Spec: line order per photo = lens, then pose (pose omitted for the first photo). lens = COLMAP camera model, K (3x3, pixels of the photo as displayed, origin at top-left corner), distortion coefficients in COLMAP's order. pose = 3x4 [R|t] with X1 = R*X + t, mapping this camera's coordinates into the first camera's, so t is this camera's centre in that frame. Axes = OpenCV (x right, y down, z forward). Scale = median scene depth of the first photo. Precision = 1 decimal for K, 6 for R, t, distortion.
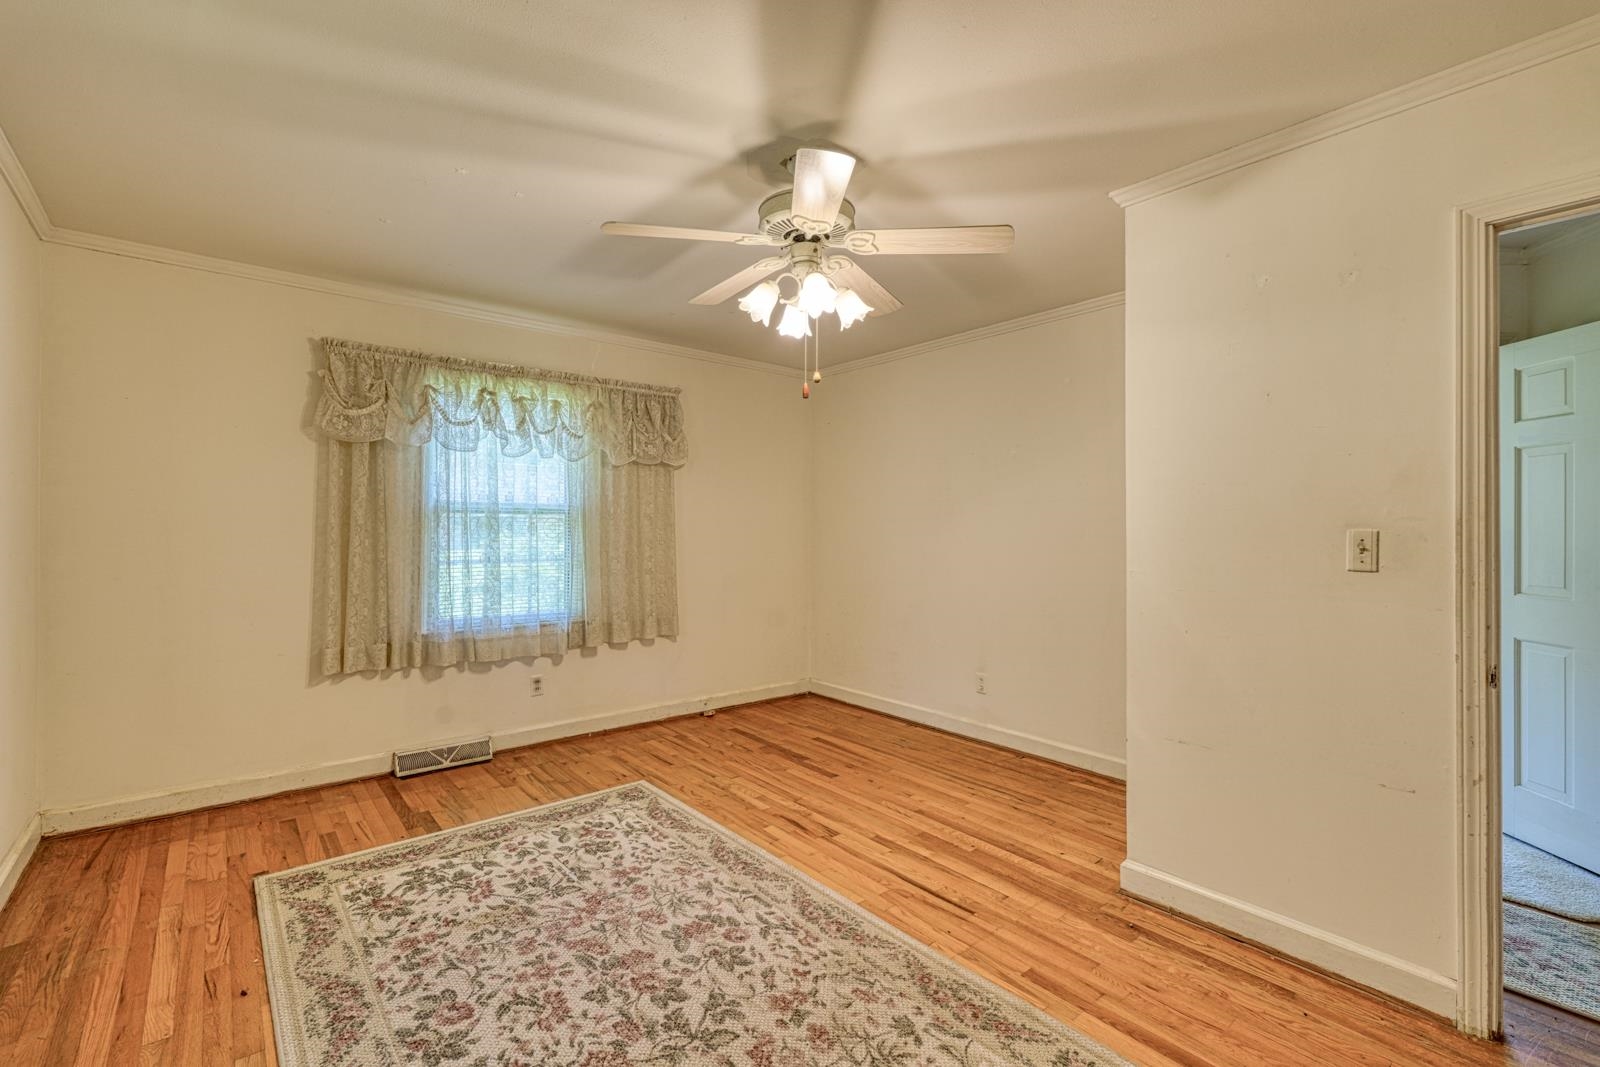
lens RADIAL K [[703.8, 0, 803.0], [0, 703.8, 527.1], [0, 0, 1]] dist [0.000383, 0.000203]
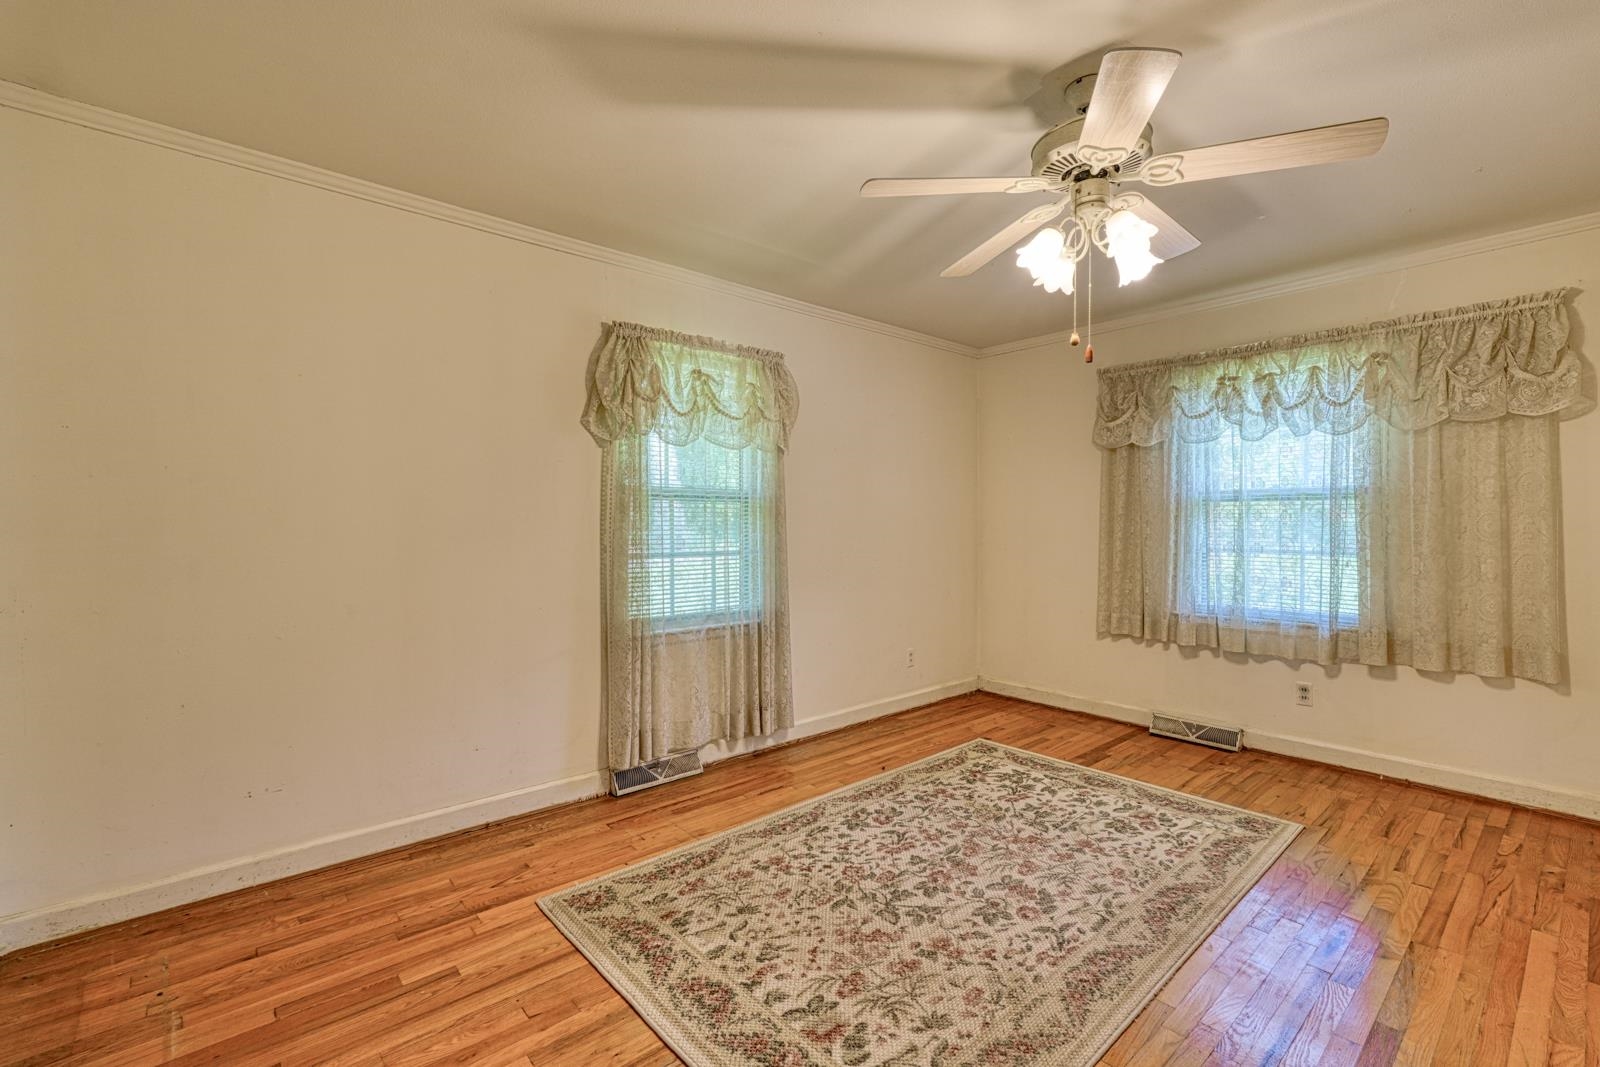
lens RADIAL K [[703.8, 0, 802.2], [0, 703.8, 533.5], [0, 0, 1]] dist [0.000383, 0.000203]
pose [[0.018648, 0.013001, -0.999742, 0.791263], [0.004791, 0.999903, 0.013092, 0.014987], [0.999815, -0.005034, 0.018584, 0.573838]]
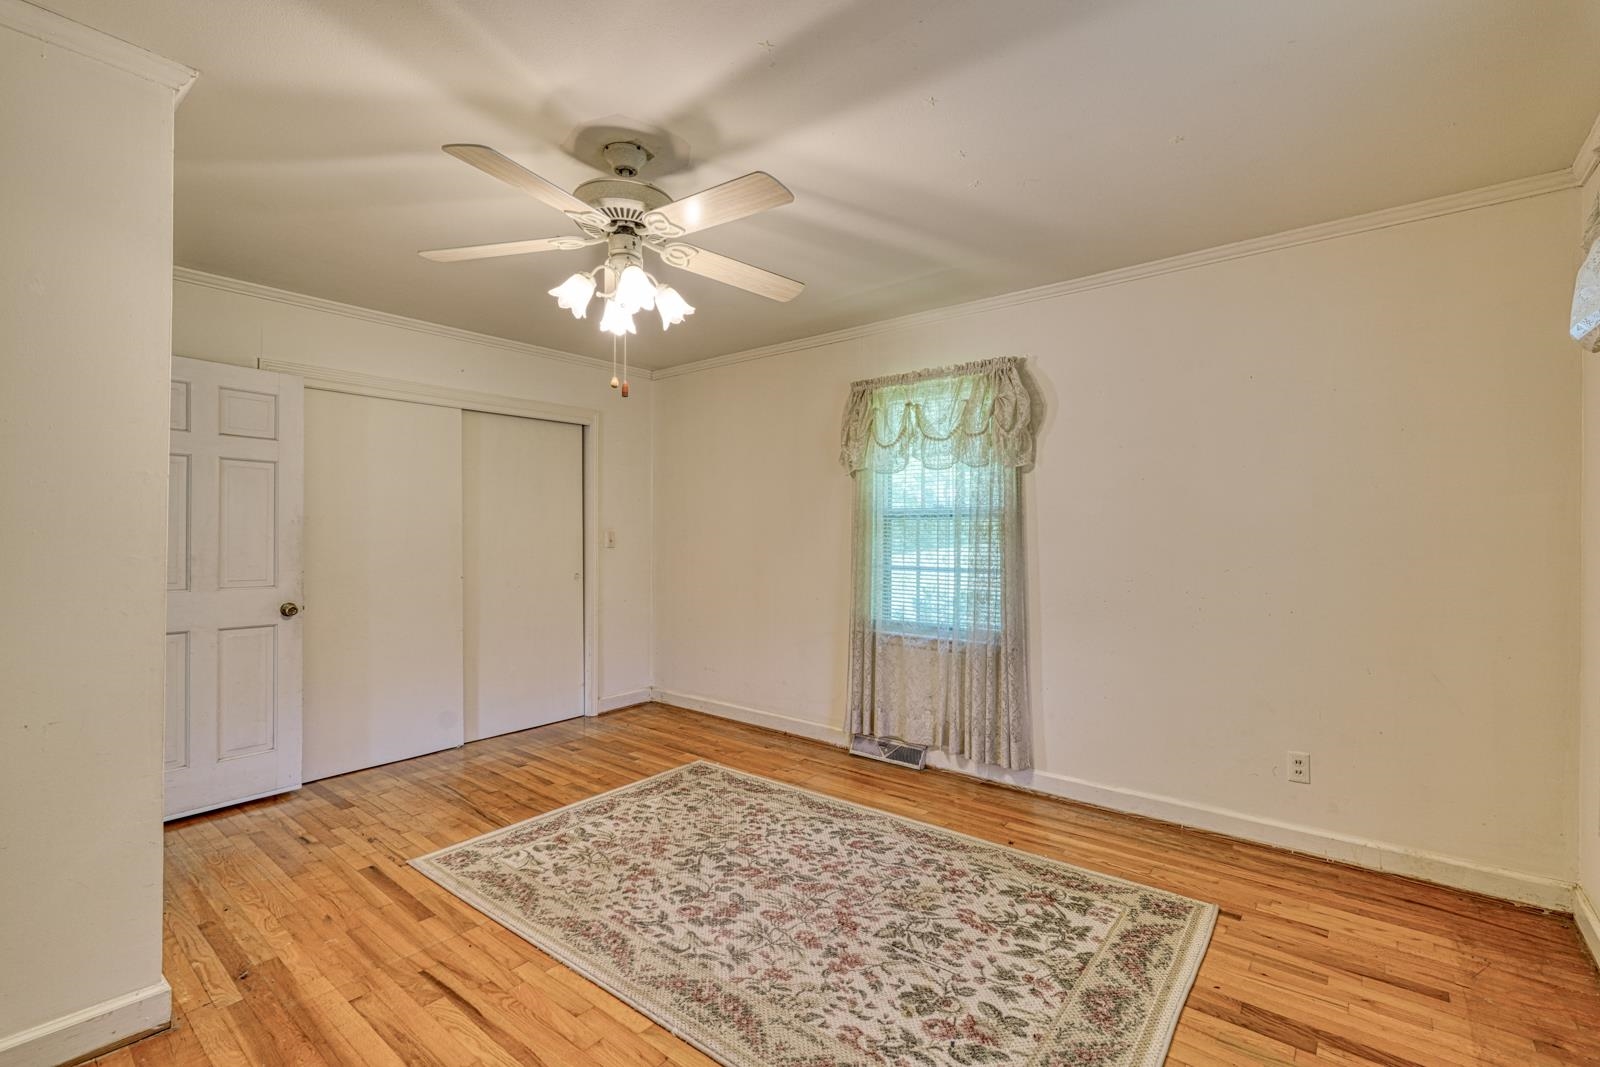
lens RADIAL K [[703.8, 0, 801.1], [0, 703.8, 537.8], [0, 0, 1]] dist [0.000383, 0.000203]
pose [[-0.981835, -0.006893, -0.189614, -0.046948], [-0.007021, 0.999975, 0.000000, 0.008227], [0.189609, 0.001331, -0.981859, 1.818906]]
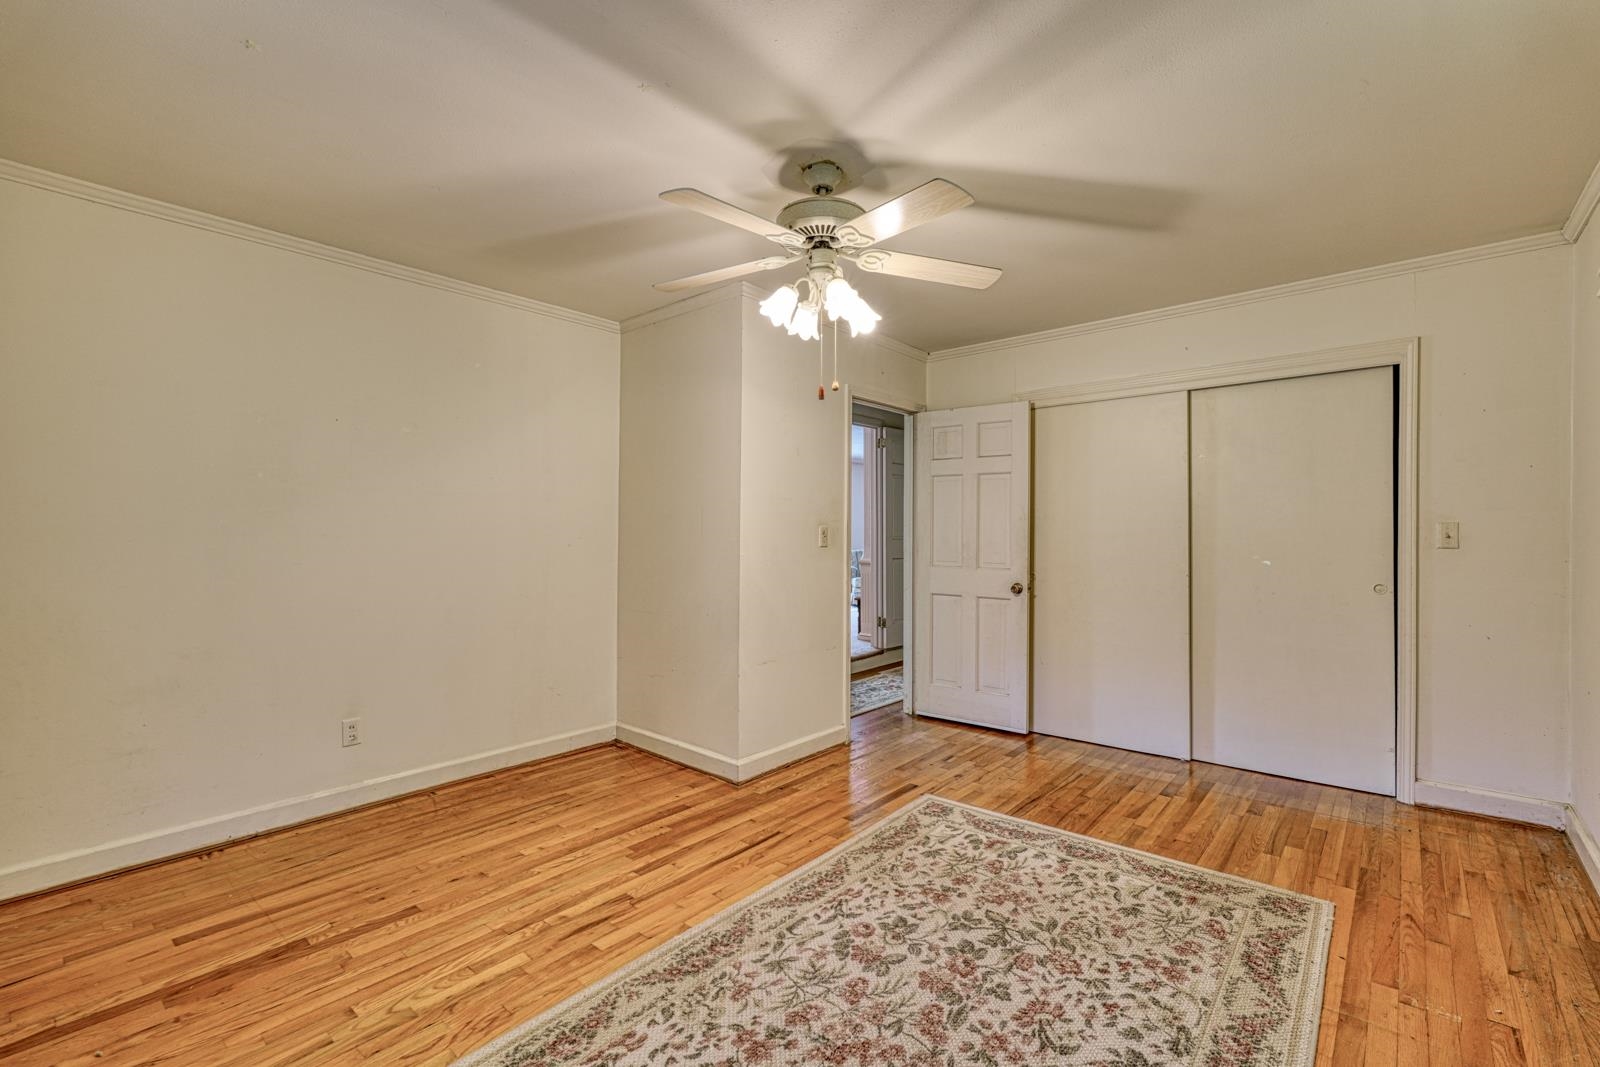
lens RADIAL K [[703.8, 0, 808.5], [0, 703.8, 524.7], [0, 0, 1]] dist [0.000383, 0.000203]
pose [[-0.170821, -0.000430, 0.985302, -0.930194], [-0.004648, 0.999989, -0.000369, 0.004118], [-0.985291, -0.004642, -0.170822, 1.090562]]
